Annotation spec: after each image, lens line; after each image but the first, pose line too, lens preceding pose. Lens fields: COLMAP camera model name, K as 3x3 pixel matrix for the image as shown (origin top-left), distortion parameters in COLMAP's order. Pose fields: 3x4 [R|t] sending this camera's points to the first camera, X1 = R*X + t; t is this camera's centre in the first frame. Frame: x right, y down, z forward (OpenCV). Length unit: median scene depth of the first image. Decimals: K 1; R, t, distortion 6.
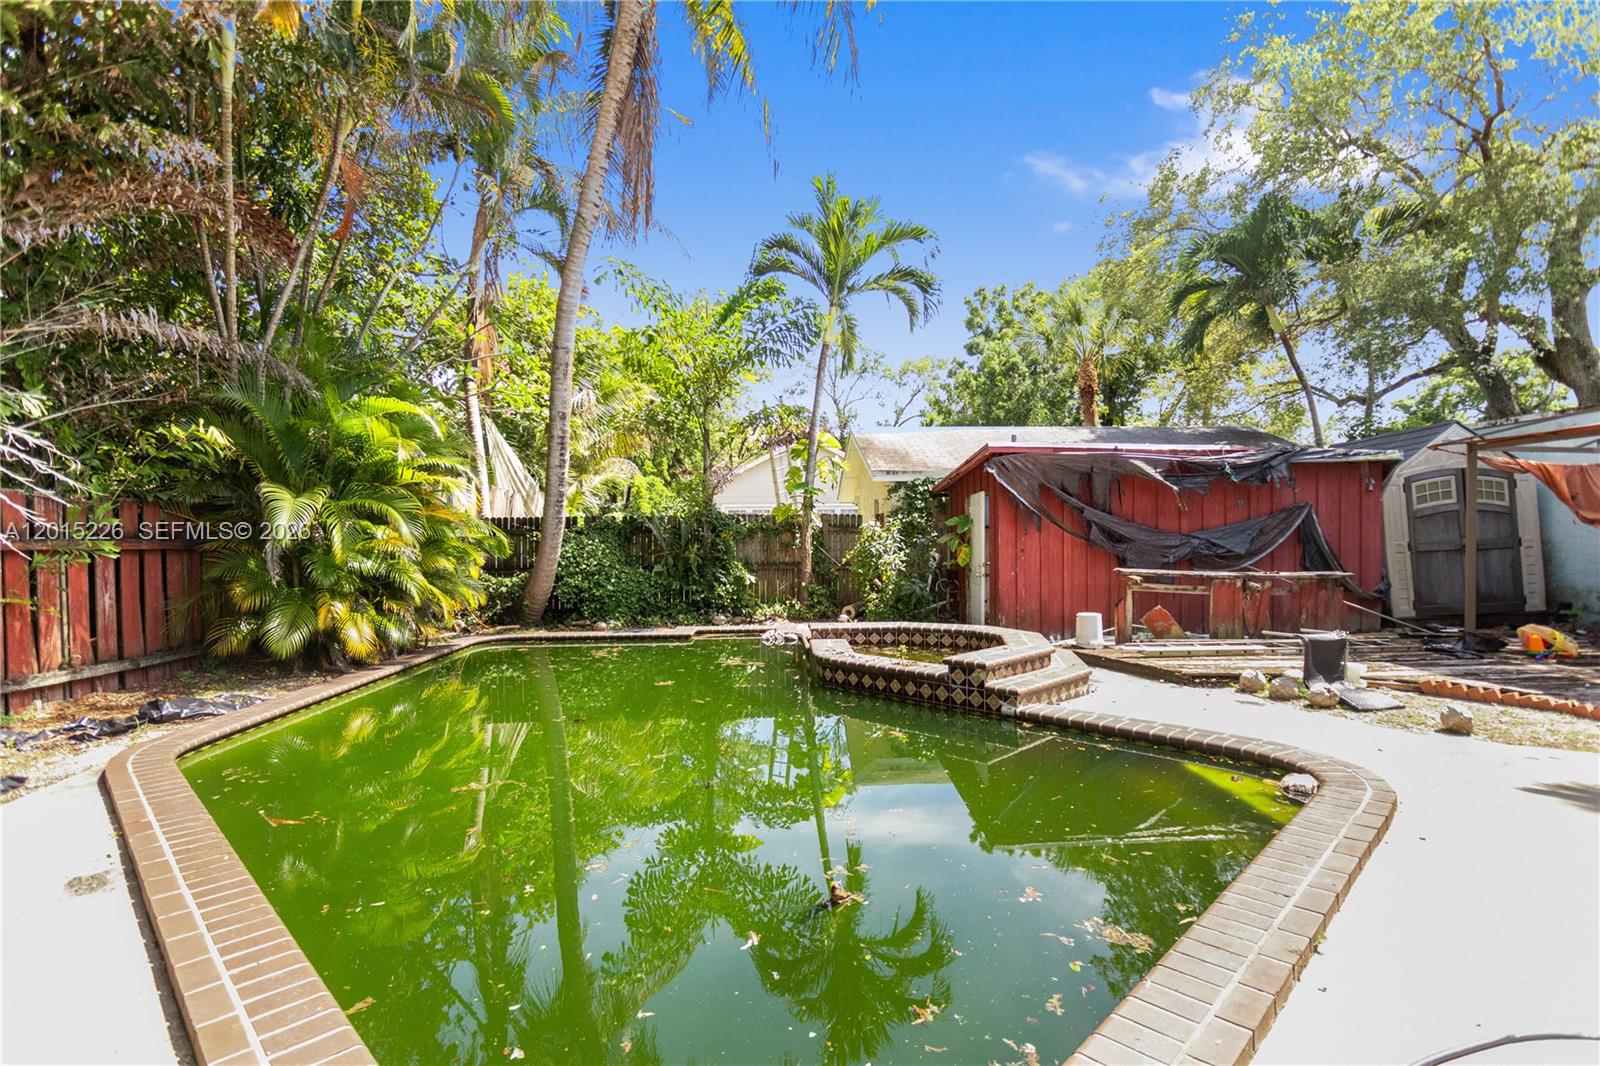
lens RADIAL K [[759.8, 0, 792.4], [0, 759.8, 540.8], [0, 0, 1]] dist [0.003768, 0.001113]
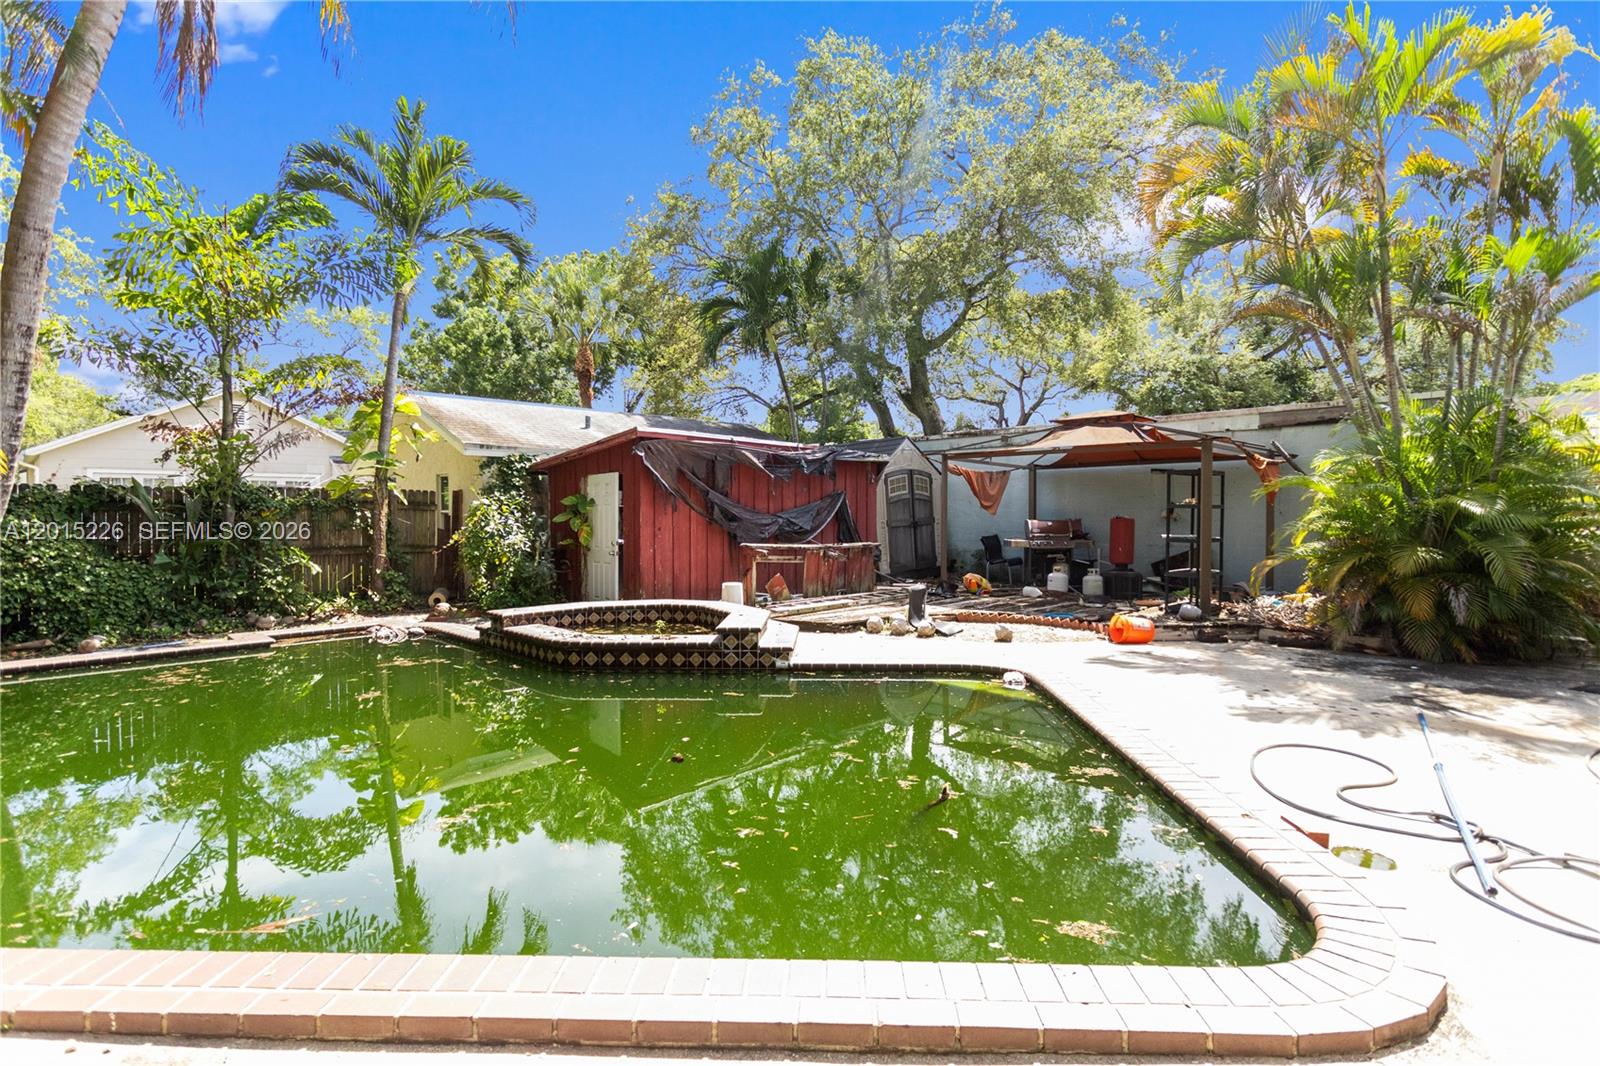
lens RADIAL K [[780.6, 0, 794.7], [0, 780.6, 519.7], [0, 0, 1]] dist [-0.000206, 0.000892]
pose [[0.736322, -0.001725, 0.676629, -0.304854], [0.001102, 0.999998, 0.001350, -0.001651], [-0.676630, -0.000249, 0.736323, 0.056836]]
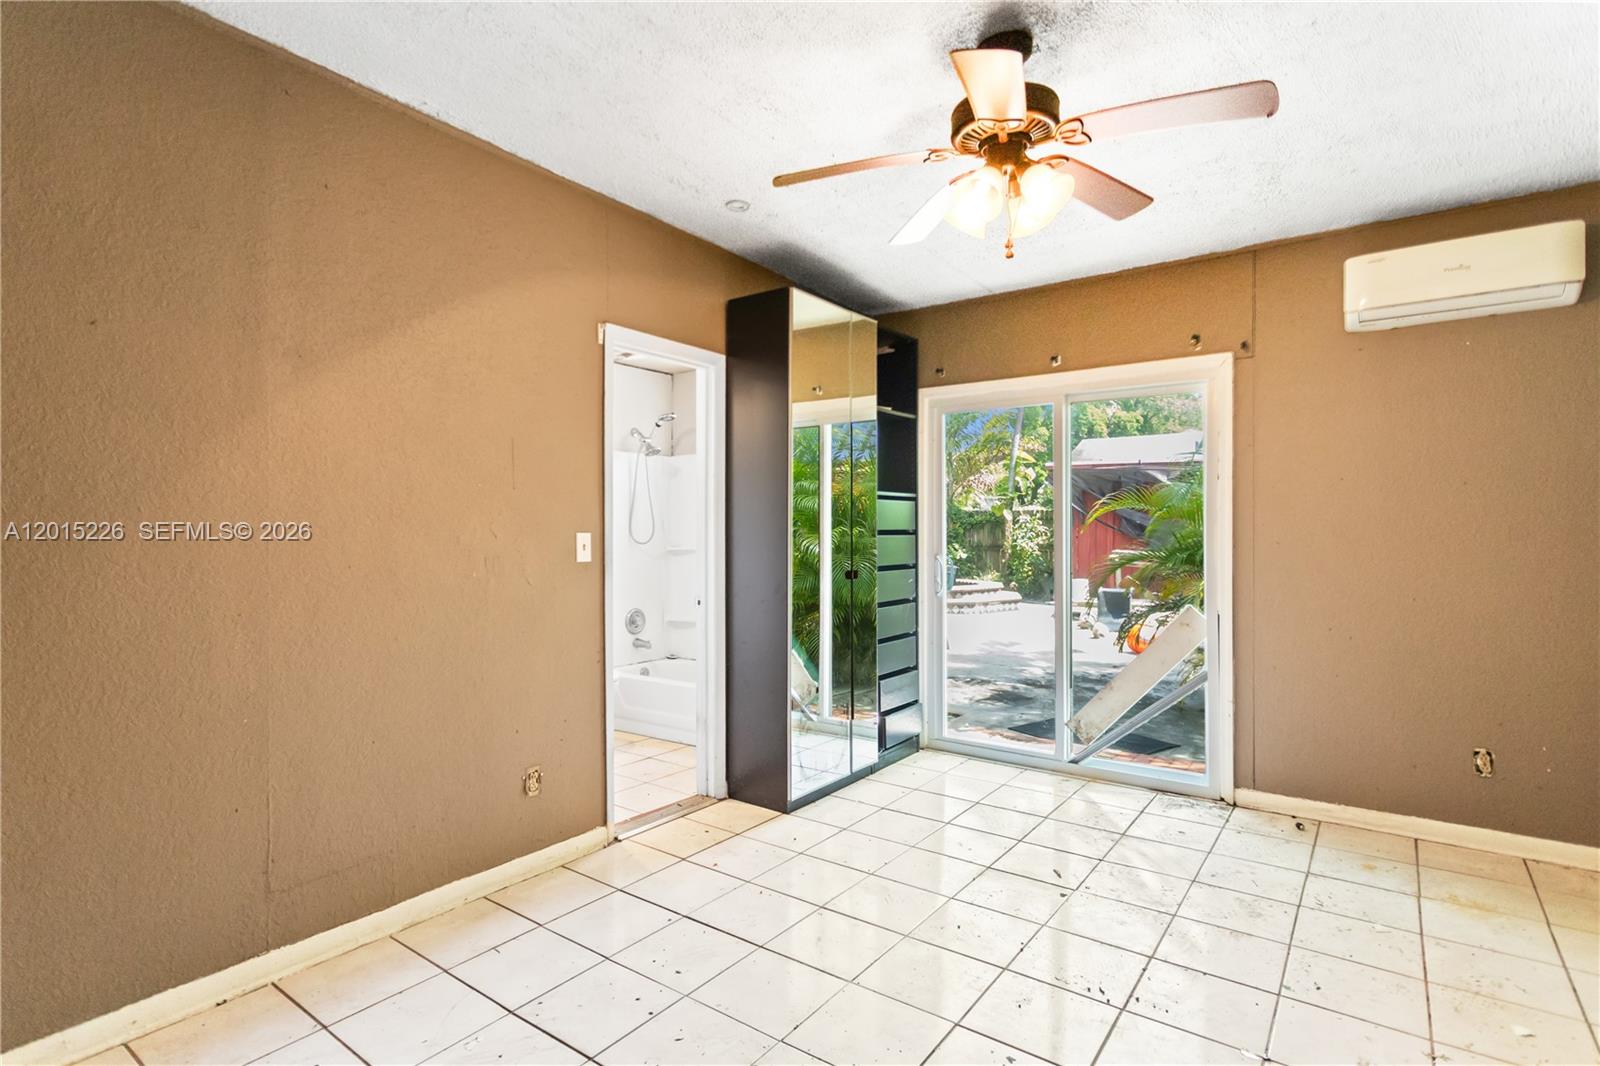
lens RADIAL K [[798.8, 0, 796.4], [0, 798.8, 529.5], [0, 0, 1]] dist [0.002310, 0.000759]
pose [[0.780903, 0.006499, -0.624619, 0.827784], [-0.008498, 0.999964, -0.000220, 0.003680], [0.624595, 0.005480, 0.780930, -0.494020]]
